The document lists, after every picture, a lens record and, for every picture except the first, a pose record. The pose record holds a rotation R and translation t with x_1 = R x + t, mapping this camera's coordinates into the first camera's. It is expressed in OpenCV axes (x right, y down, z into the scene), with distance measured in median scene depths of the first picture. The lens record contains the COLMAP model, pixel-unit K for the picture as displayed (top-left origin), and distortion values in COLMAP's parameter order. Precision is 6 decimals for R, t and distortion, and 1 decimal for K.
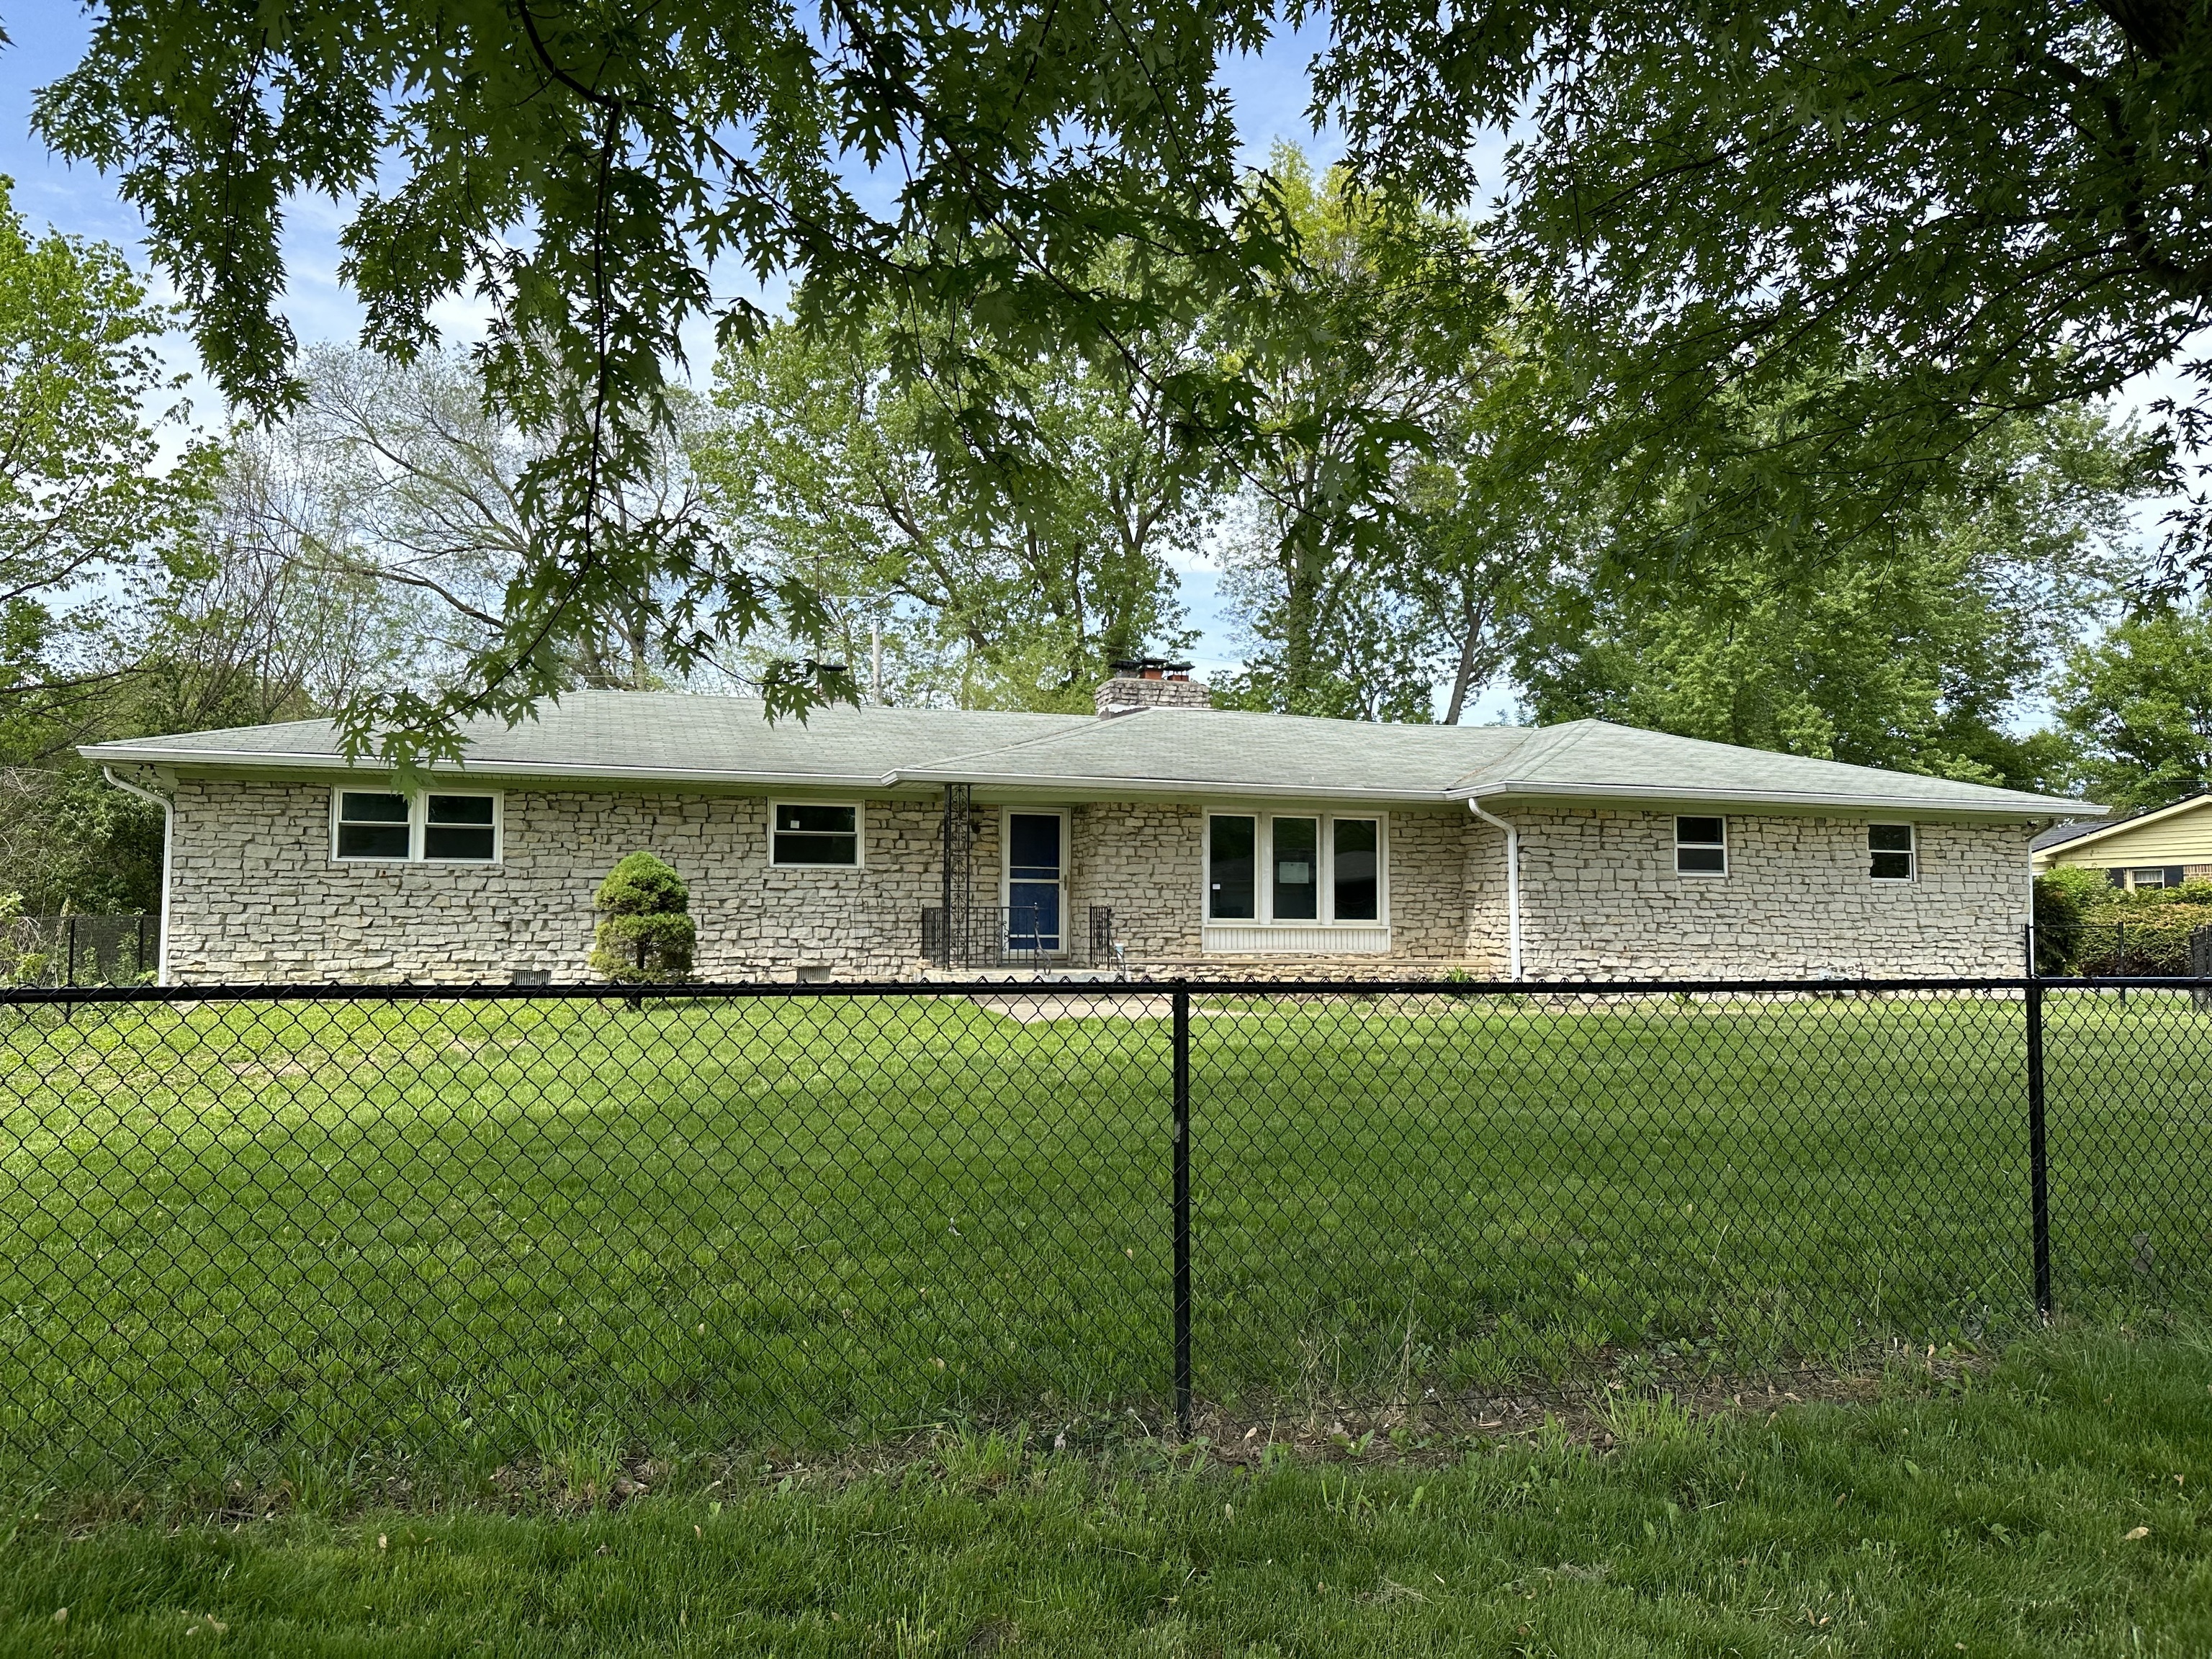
lens RADIAL K [[1594.1, 0, 1115.9], [0, 1594.1, 834.9], [0, 0, 1]] dist [0.095038, -0.187412]
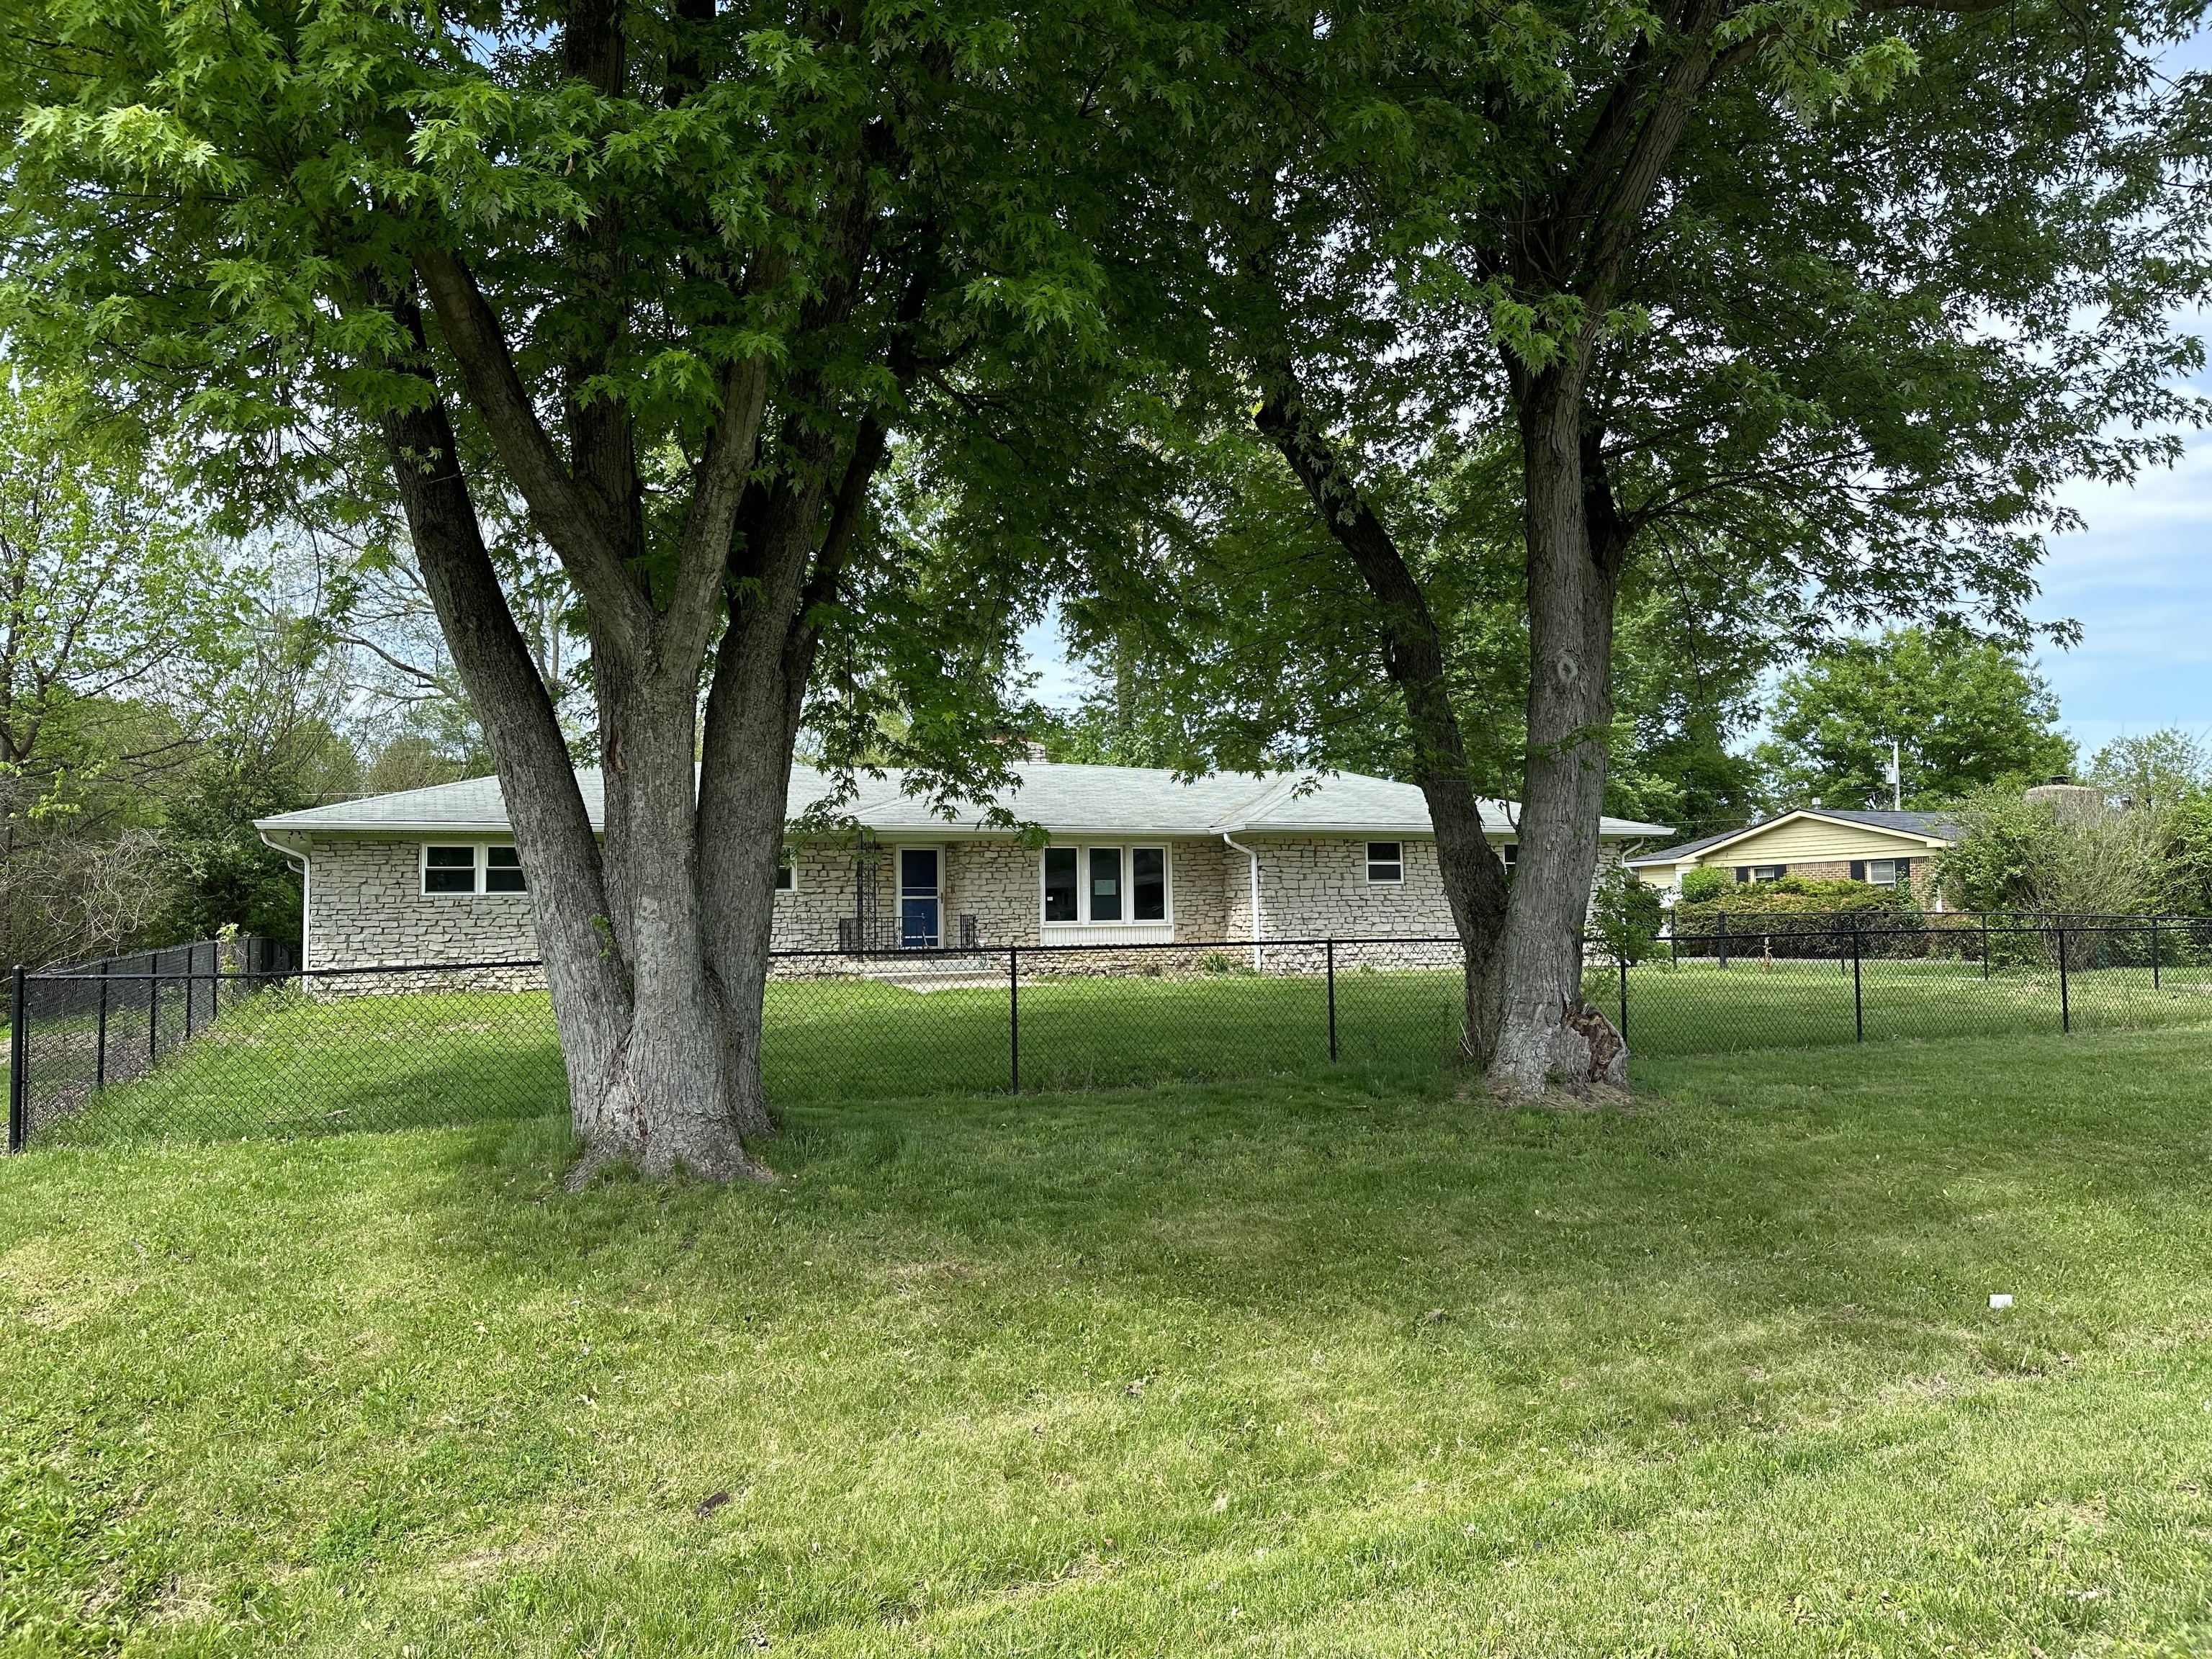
lens RADIAL K [[1594.1, 0, 1115.9], [0, 1594.1, 834.9], [0, 0, 1]] dist [0.095038, -0.187412]
pose [[0.995598, -0.017777, 0.092027, -0.007480], [0.017784, 0.999842, 0.000749, -0.023885], [-0.092026, 0.000891, 0.995756, -0.409260]]
